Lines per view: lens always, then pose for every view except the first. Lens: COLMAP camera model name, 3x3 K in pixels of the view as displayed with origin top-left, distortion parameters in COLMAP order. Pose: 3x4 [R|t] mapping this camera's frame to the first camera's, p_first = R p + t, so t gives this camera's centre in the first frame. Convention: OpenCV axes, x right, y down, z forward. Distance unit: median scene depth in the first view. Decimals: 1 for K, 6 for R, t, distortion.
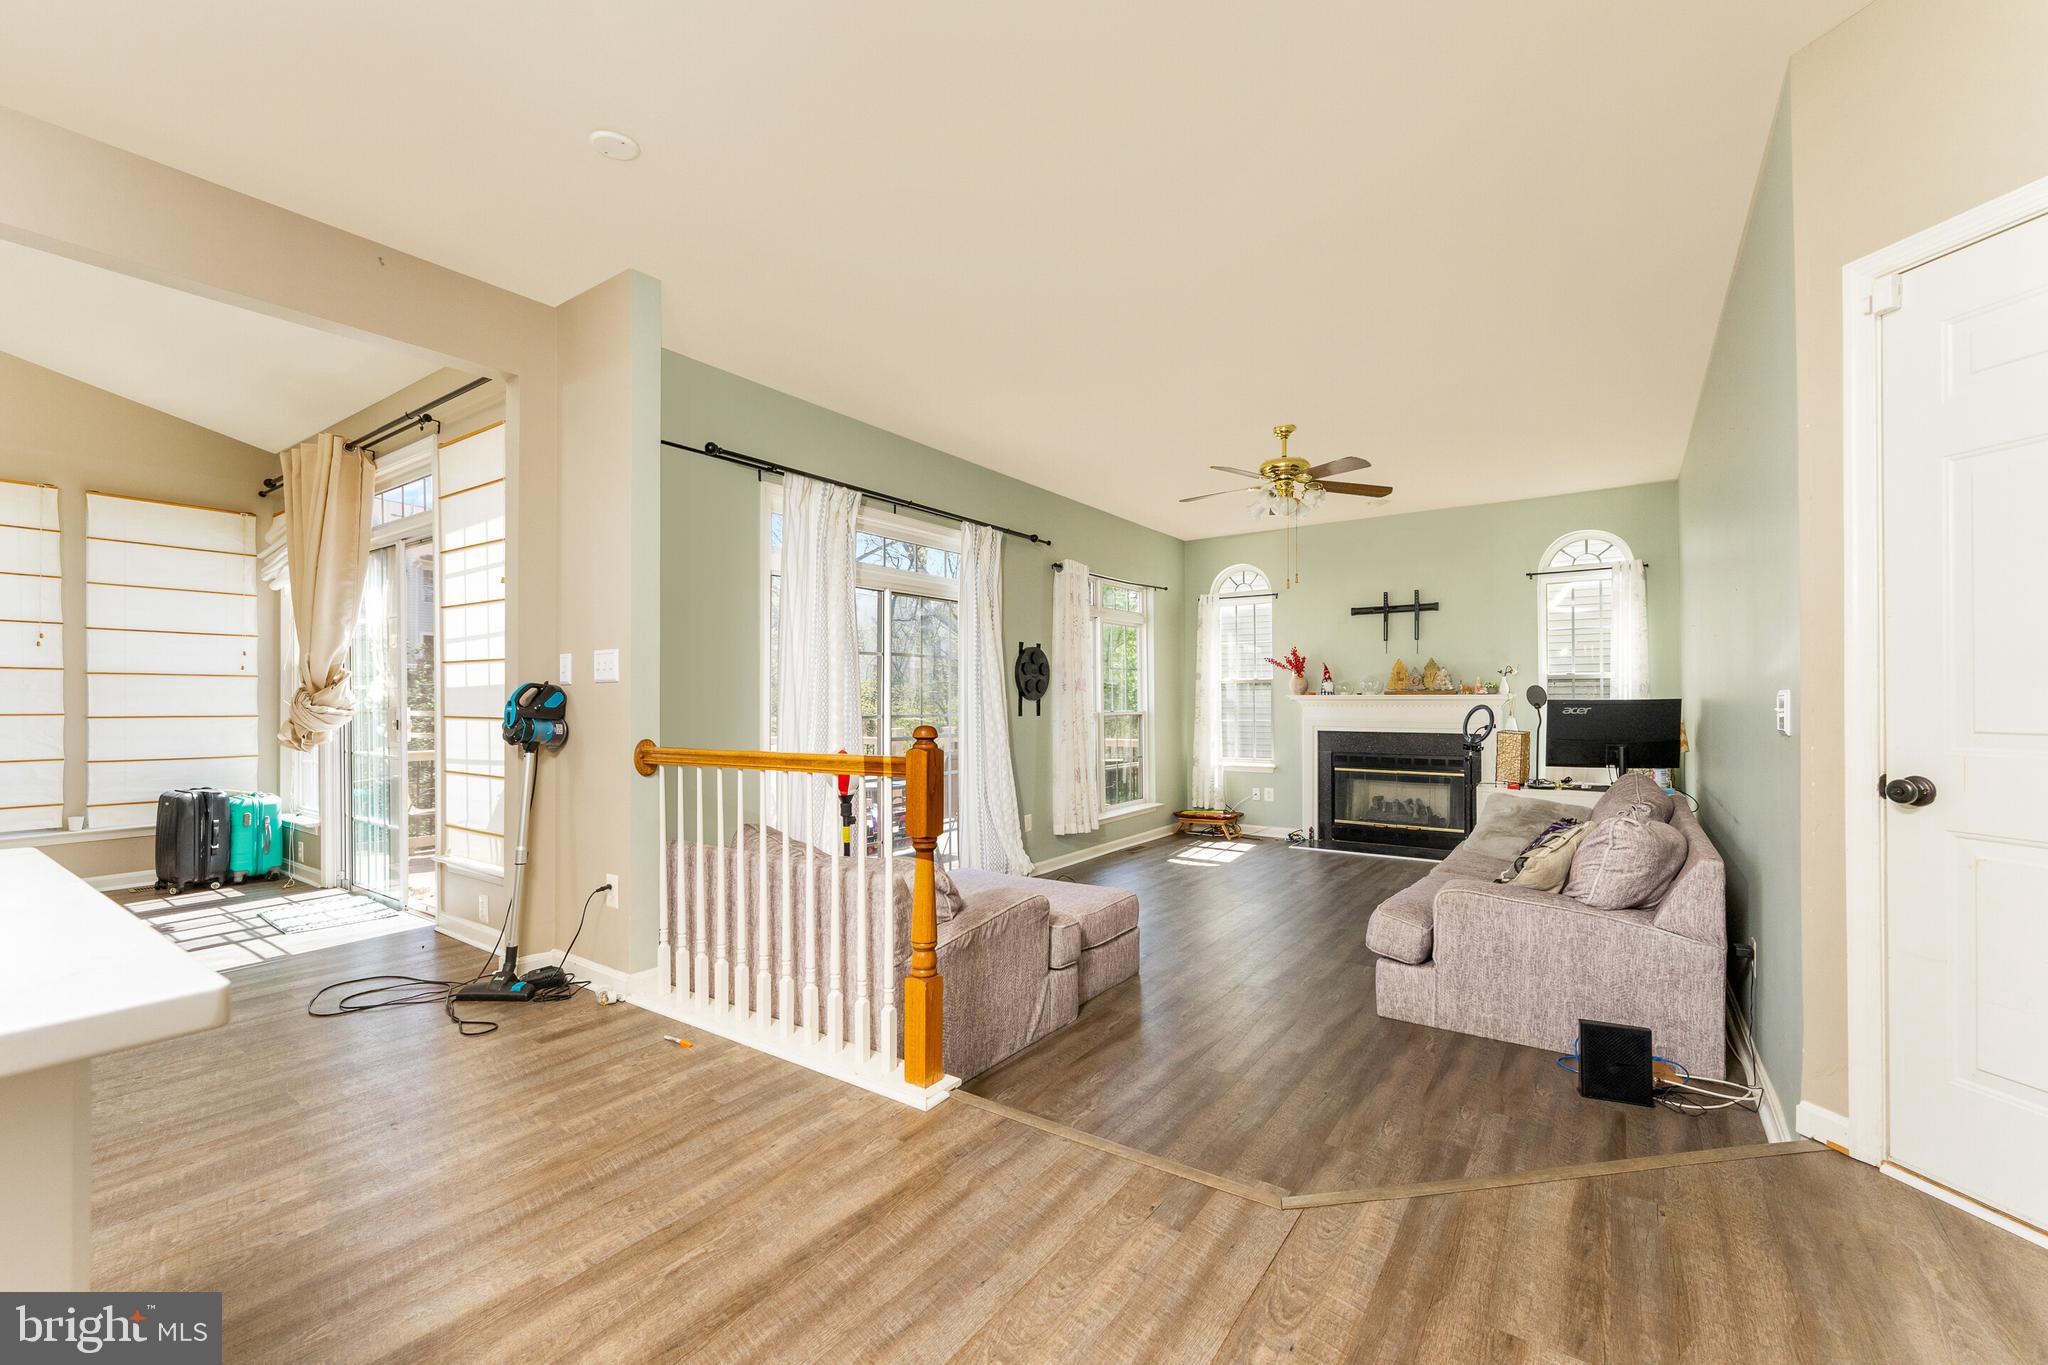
lens RADIAL K [[842.6, 0, 993.8], [0, 842.6, 696.6], [0, 0, 1]] dist [-0.002017, -0.000150]
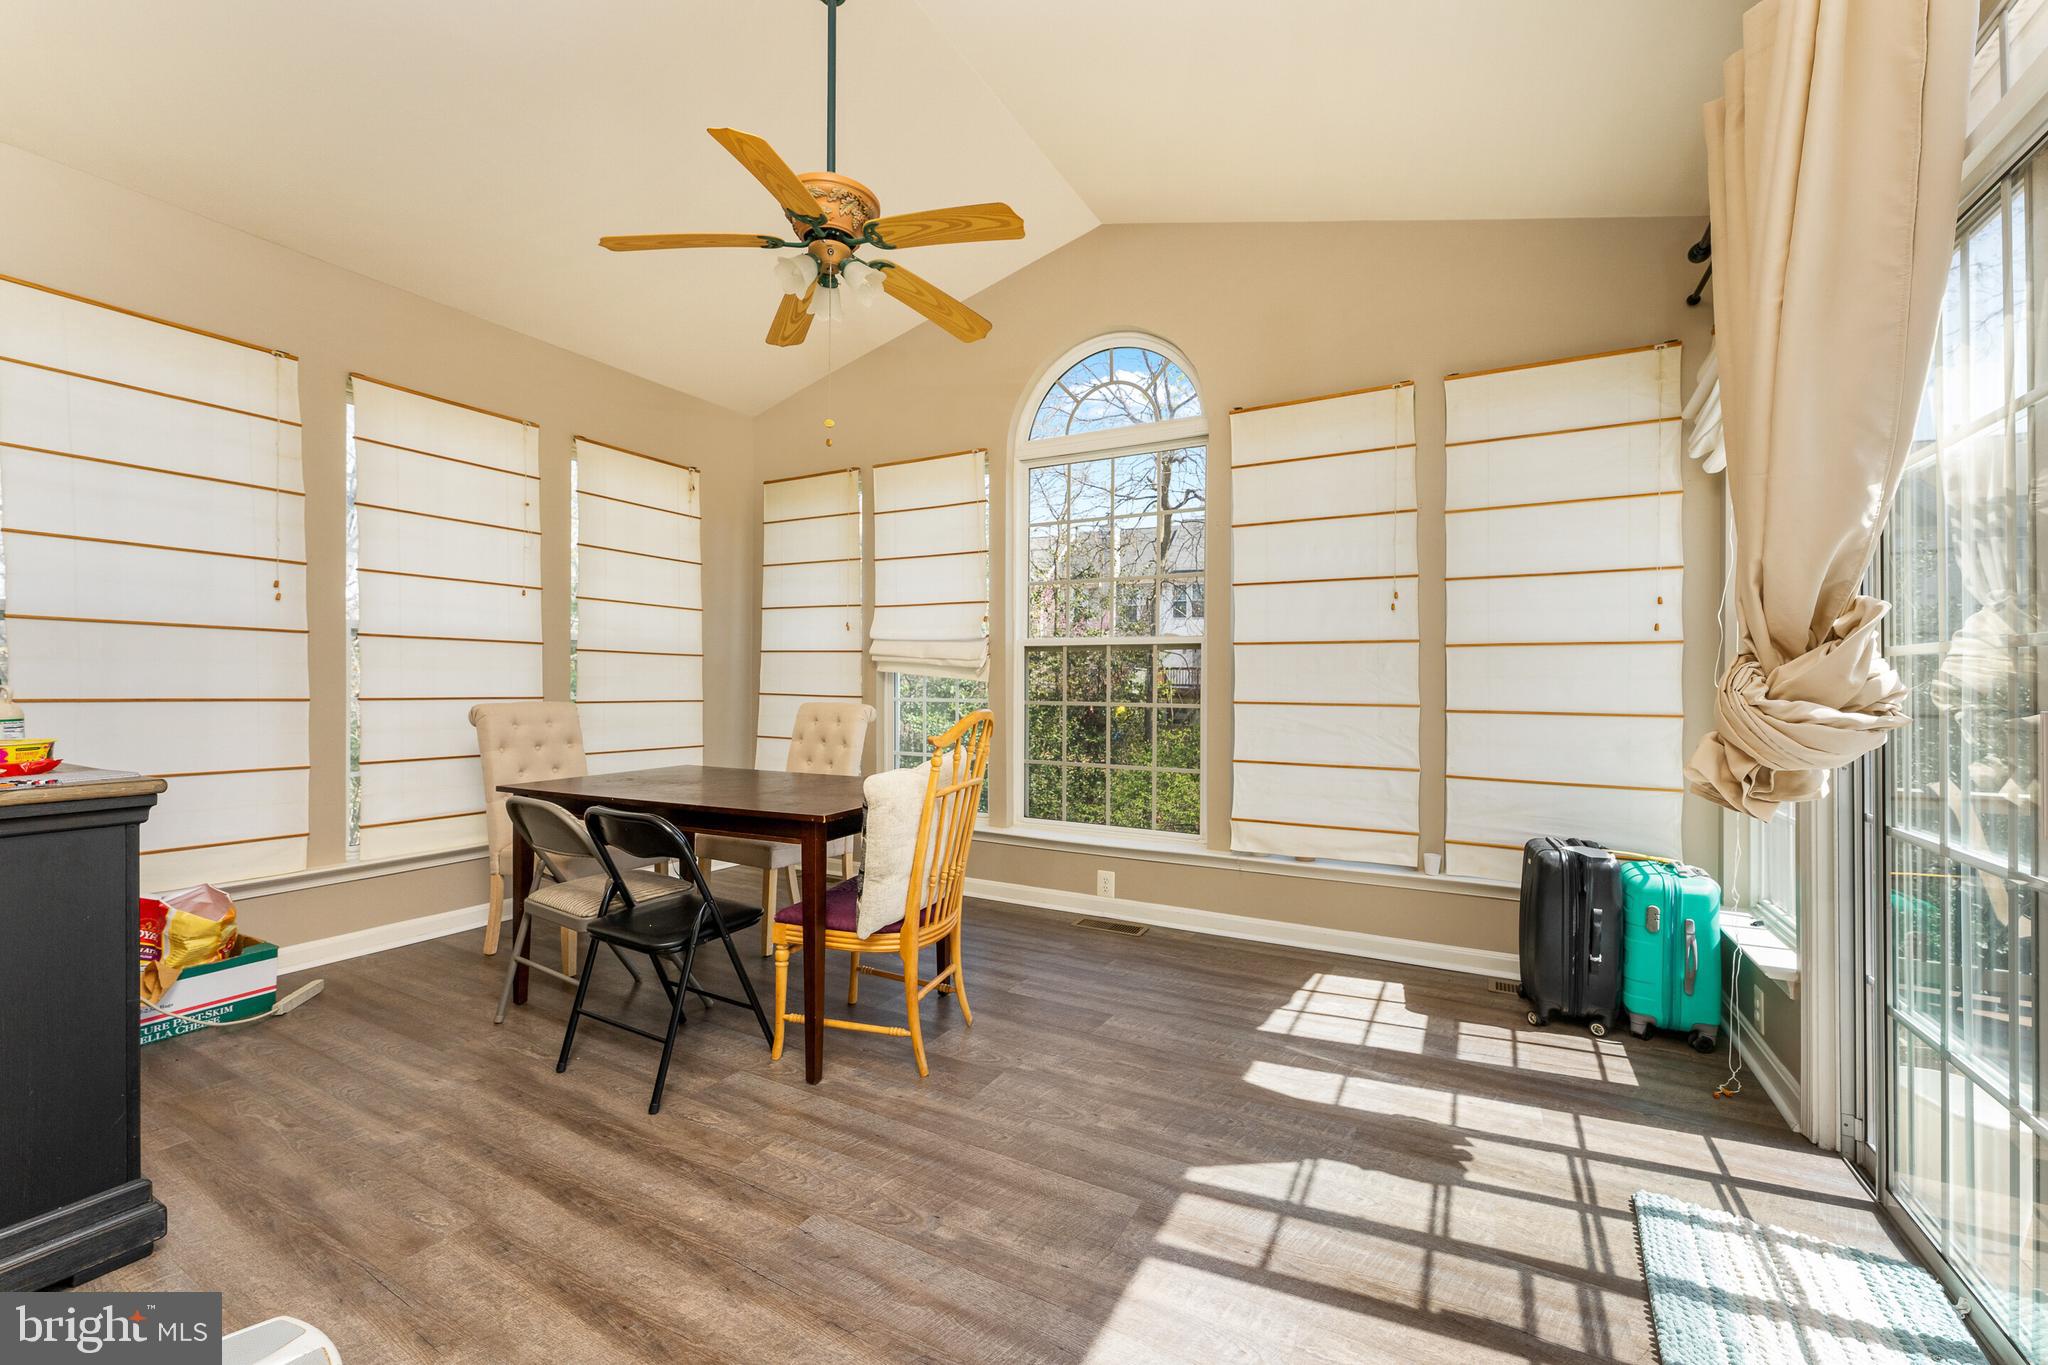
lens RADIAL K [[842.6, 0, 1032.5], [0, 842.6, 686.0], [0, 0, 1]] dist [-0.002017, -0.000150]
pose [[0.135033, -0.001099, -0.990840, -0.437066], [-0.007218, 0.999972, -0.002093, 0.008238], [0.990815, 0.007435, 0.135021, 0.564297]]
